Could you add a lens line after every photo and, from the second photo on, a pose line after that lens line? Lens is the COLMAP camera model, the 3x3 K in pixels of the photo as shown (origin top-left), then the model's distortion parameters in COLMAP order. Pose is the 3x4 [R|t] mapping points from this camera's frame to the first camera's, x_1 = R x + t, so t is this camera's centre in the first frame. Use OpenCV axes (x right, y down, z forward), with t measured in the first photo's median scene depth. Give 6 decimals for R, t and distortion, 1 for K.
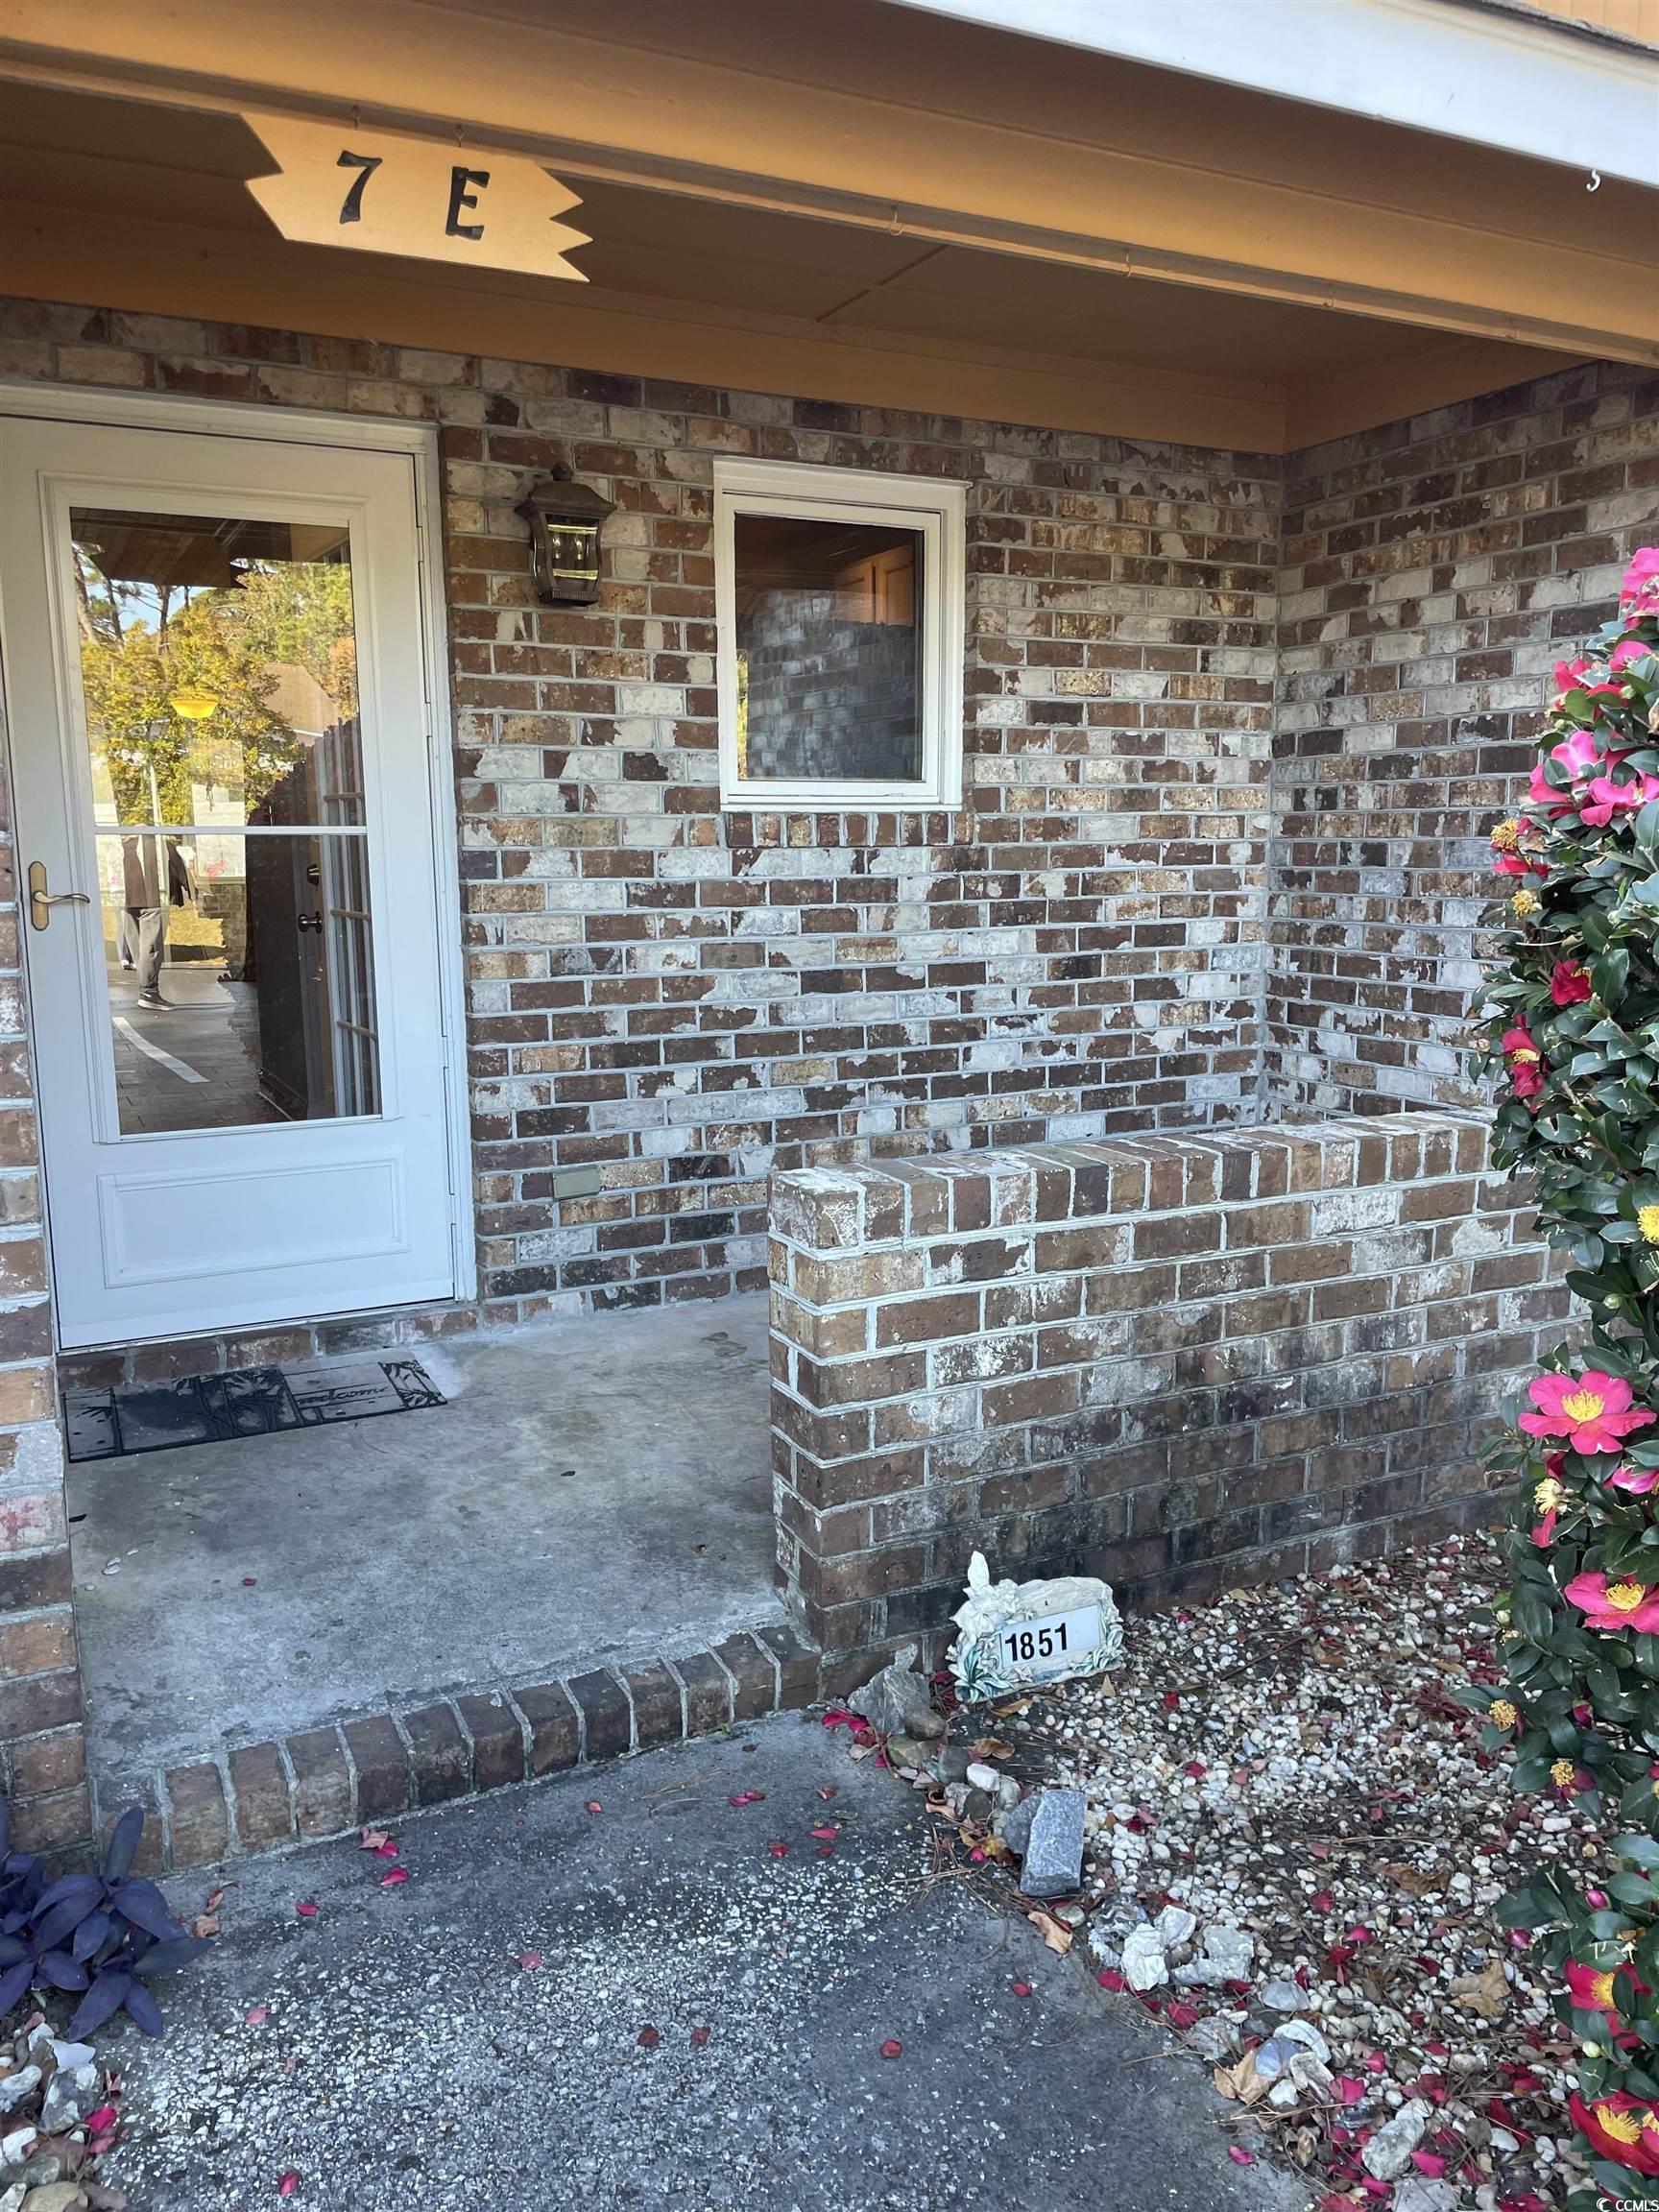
lens RADIAL K [[1646.3, 0, 850.0], [0, 1646.3, 1115.5], [0, 0, 1]] dist [0.052961, -0.052260]
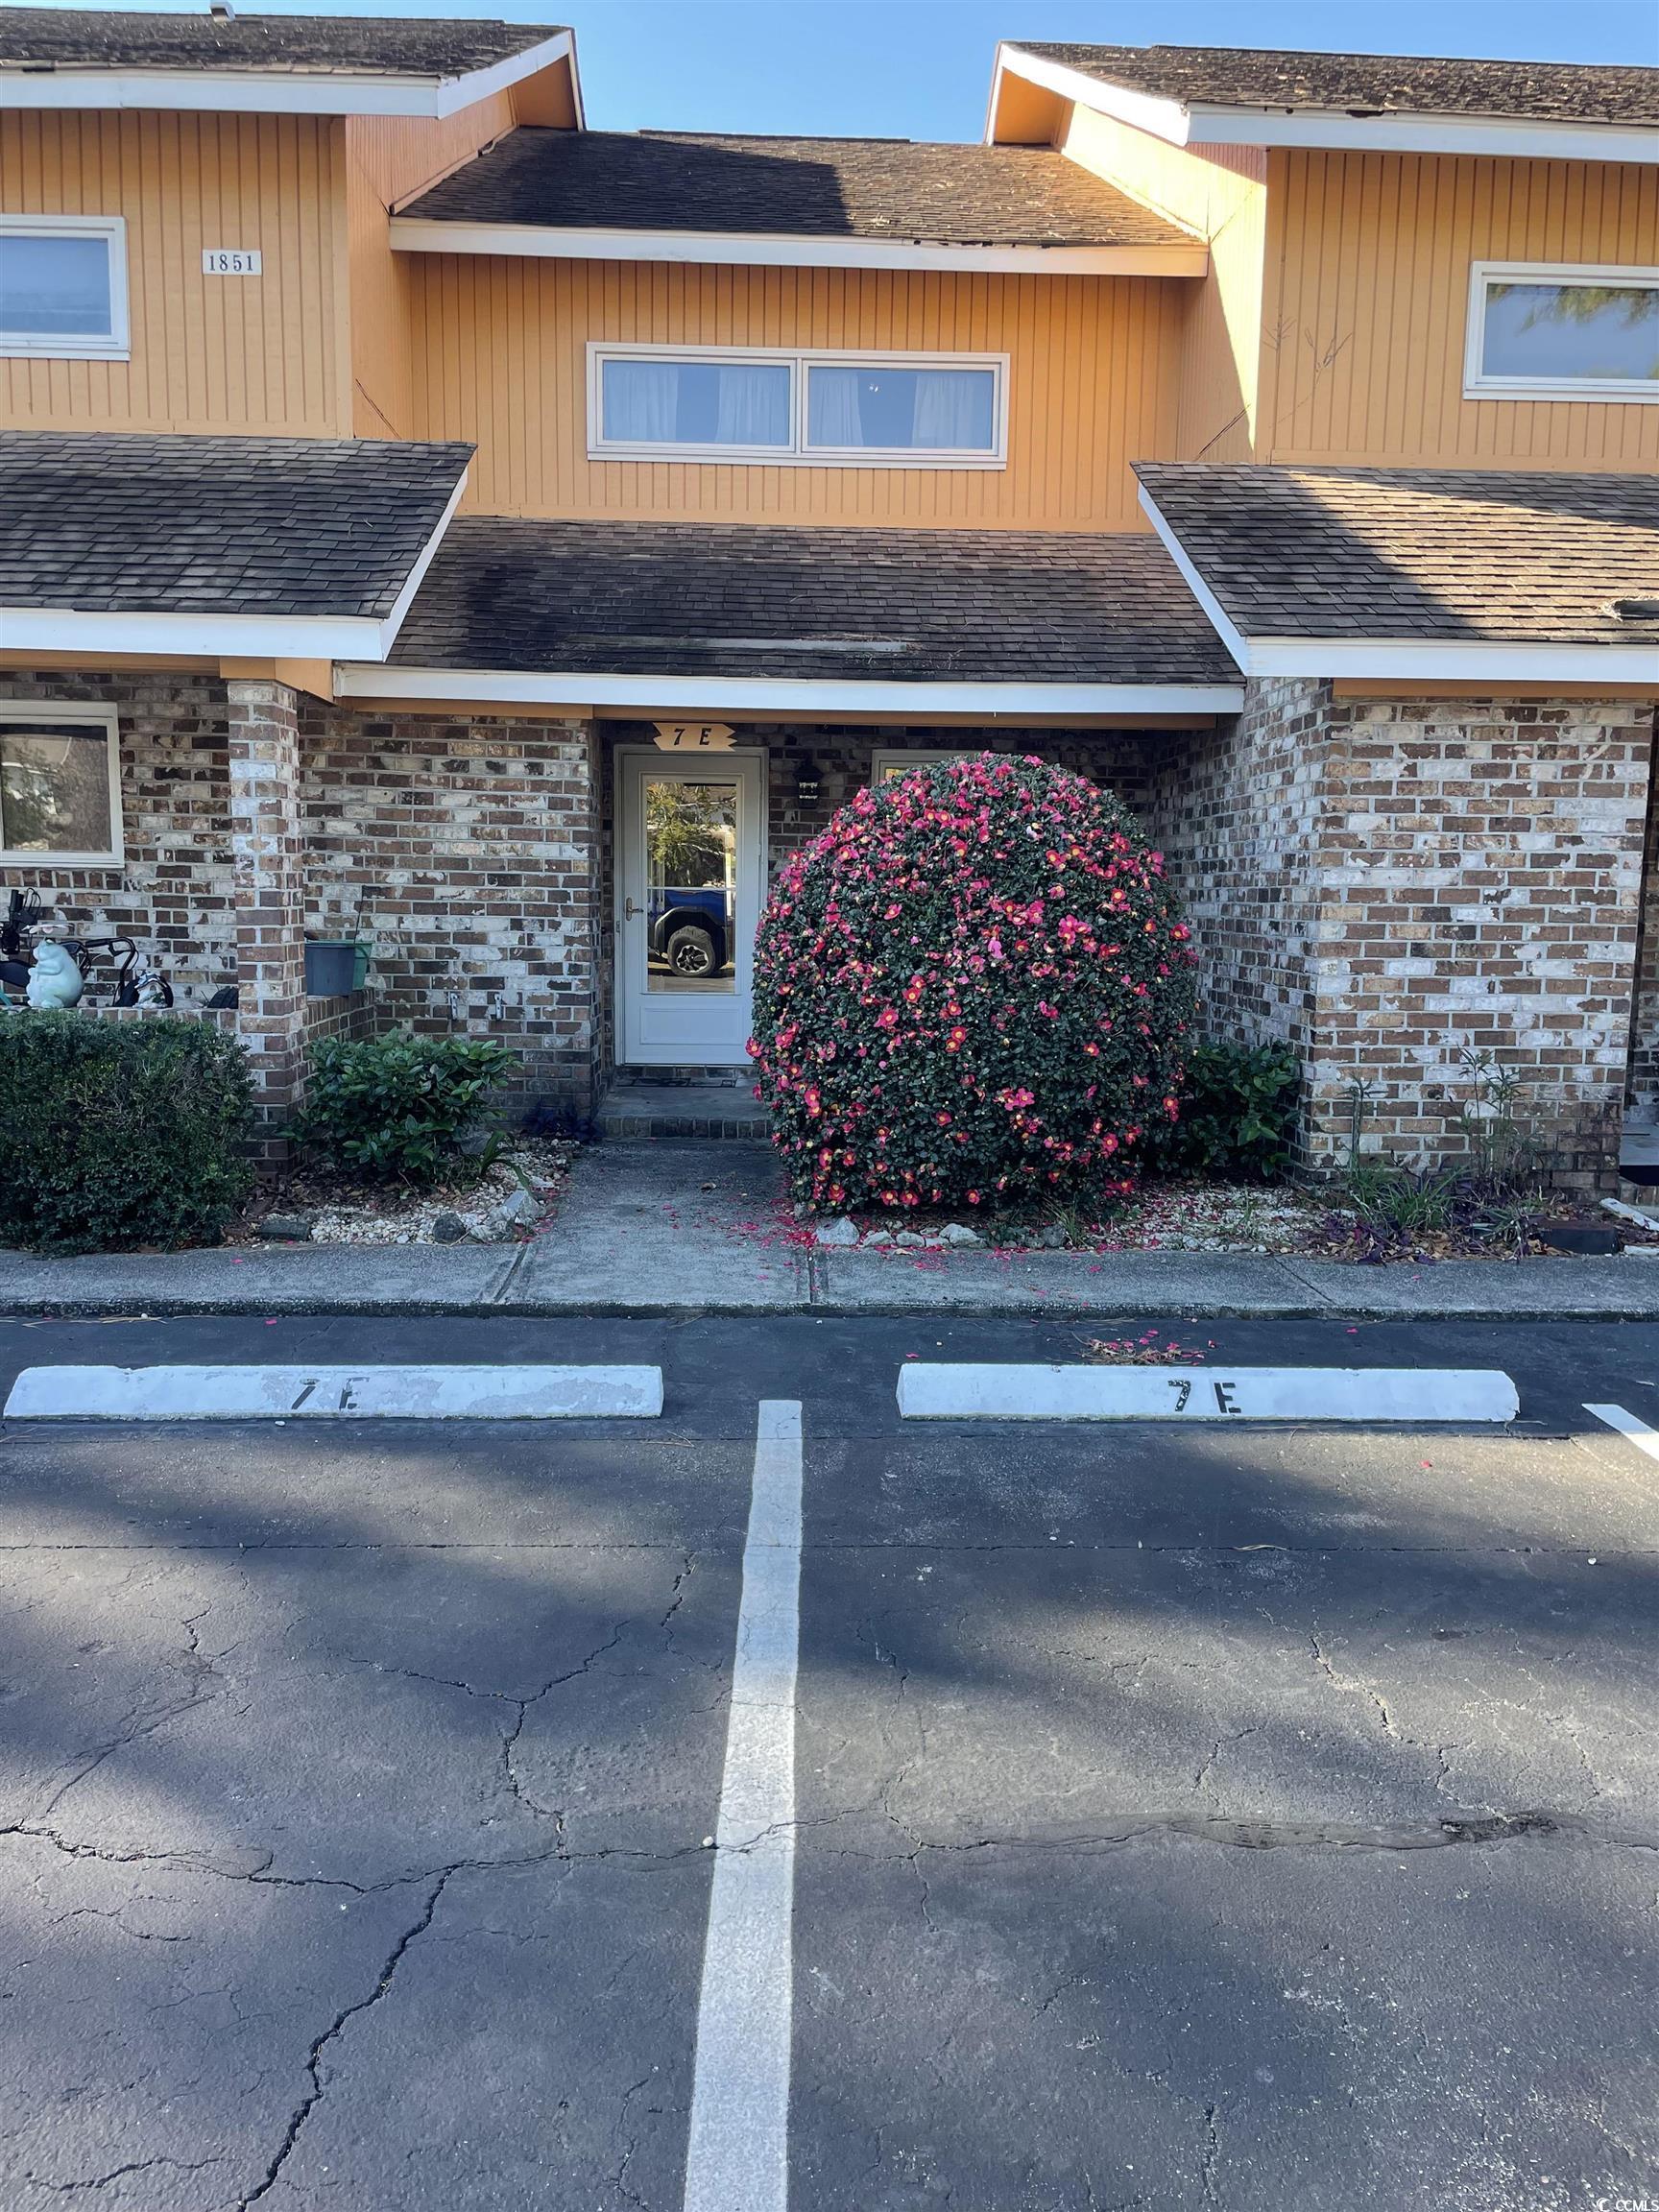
lens RADIAL K [[1646.3, 0, 828.4], [0, 1646.3, 1108.5], [0, 0, 1]] dist [0.052961, -0.052260]
pose [[0.904883, 0.074433, -0.419103, 0.996628], [-0.090794, 0.995685, -0.019199, 0.225301], [0.415865, 0.055425, 0.907736, -1.375598]]
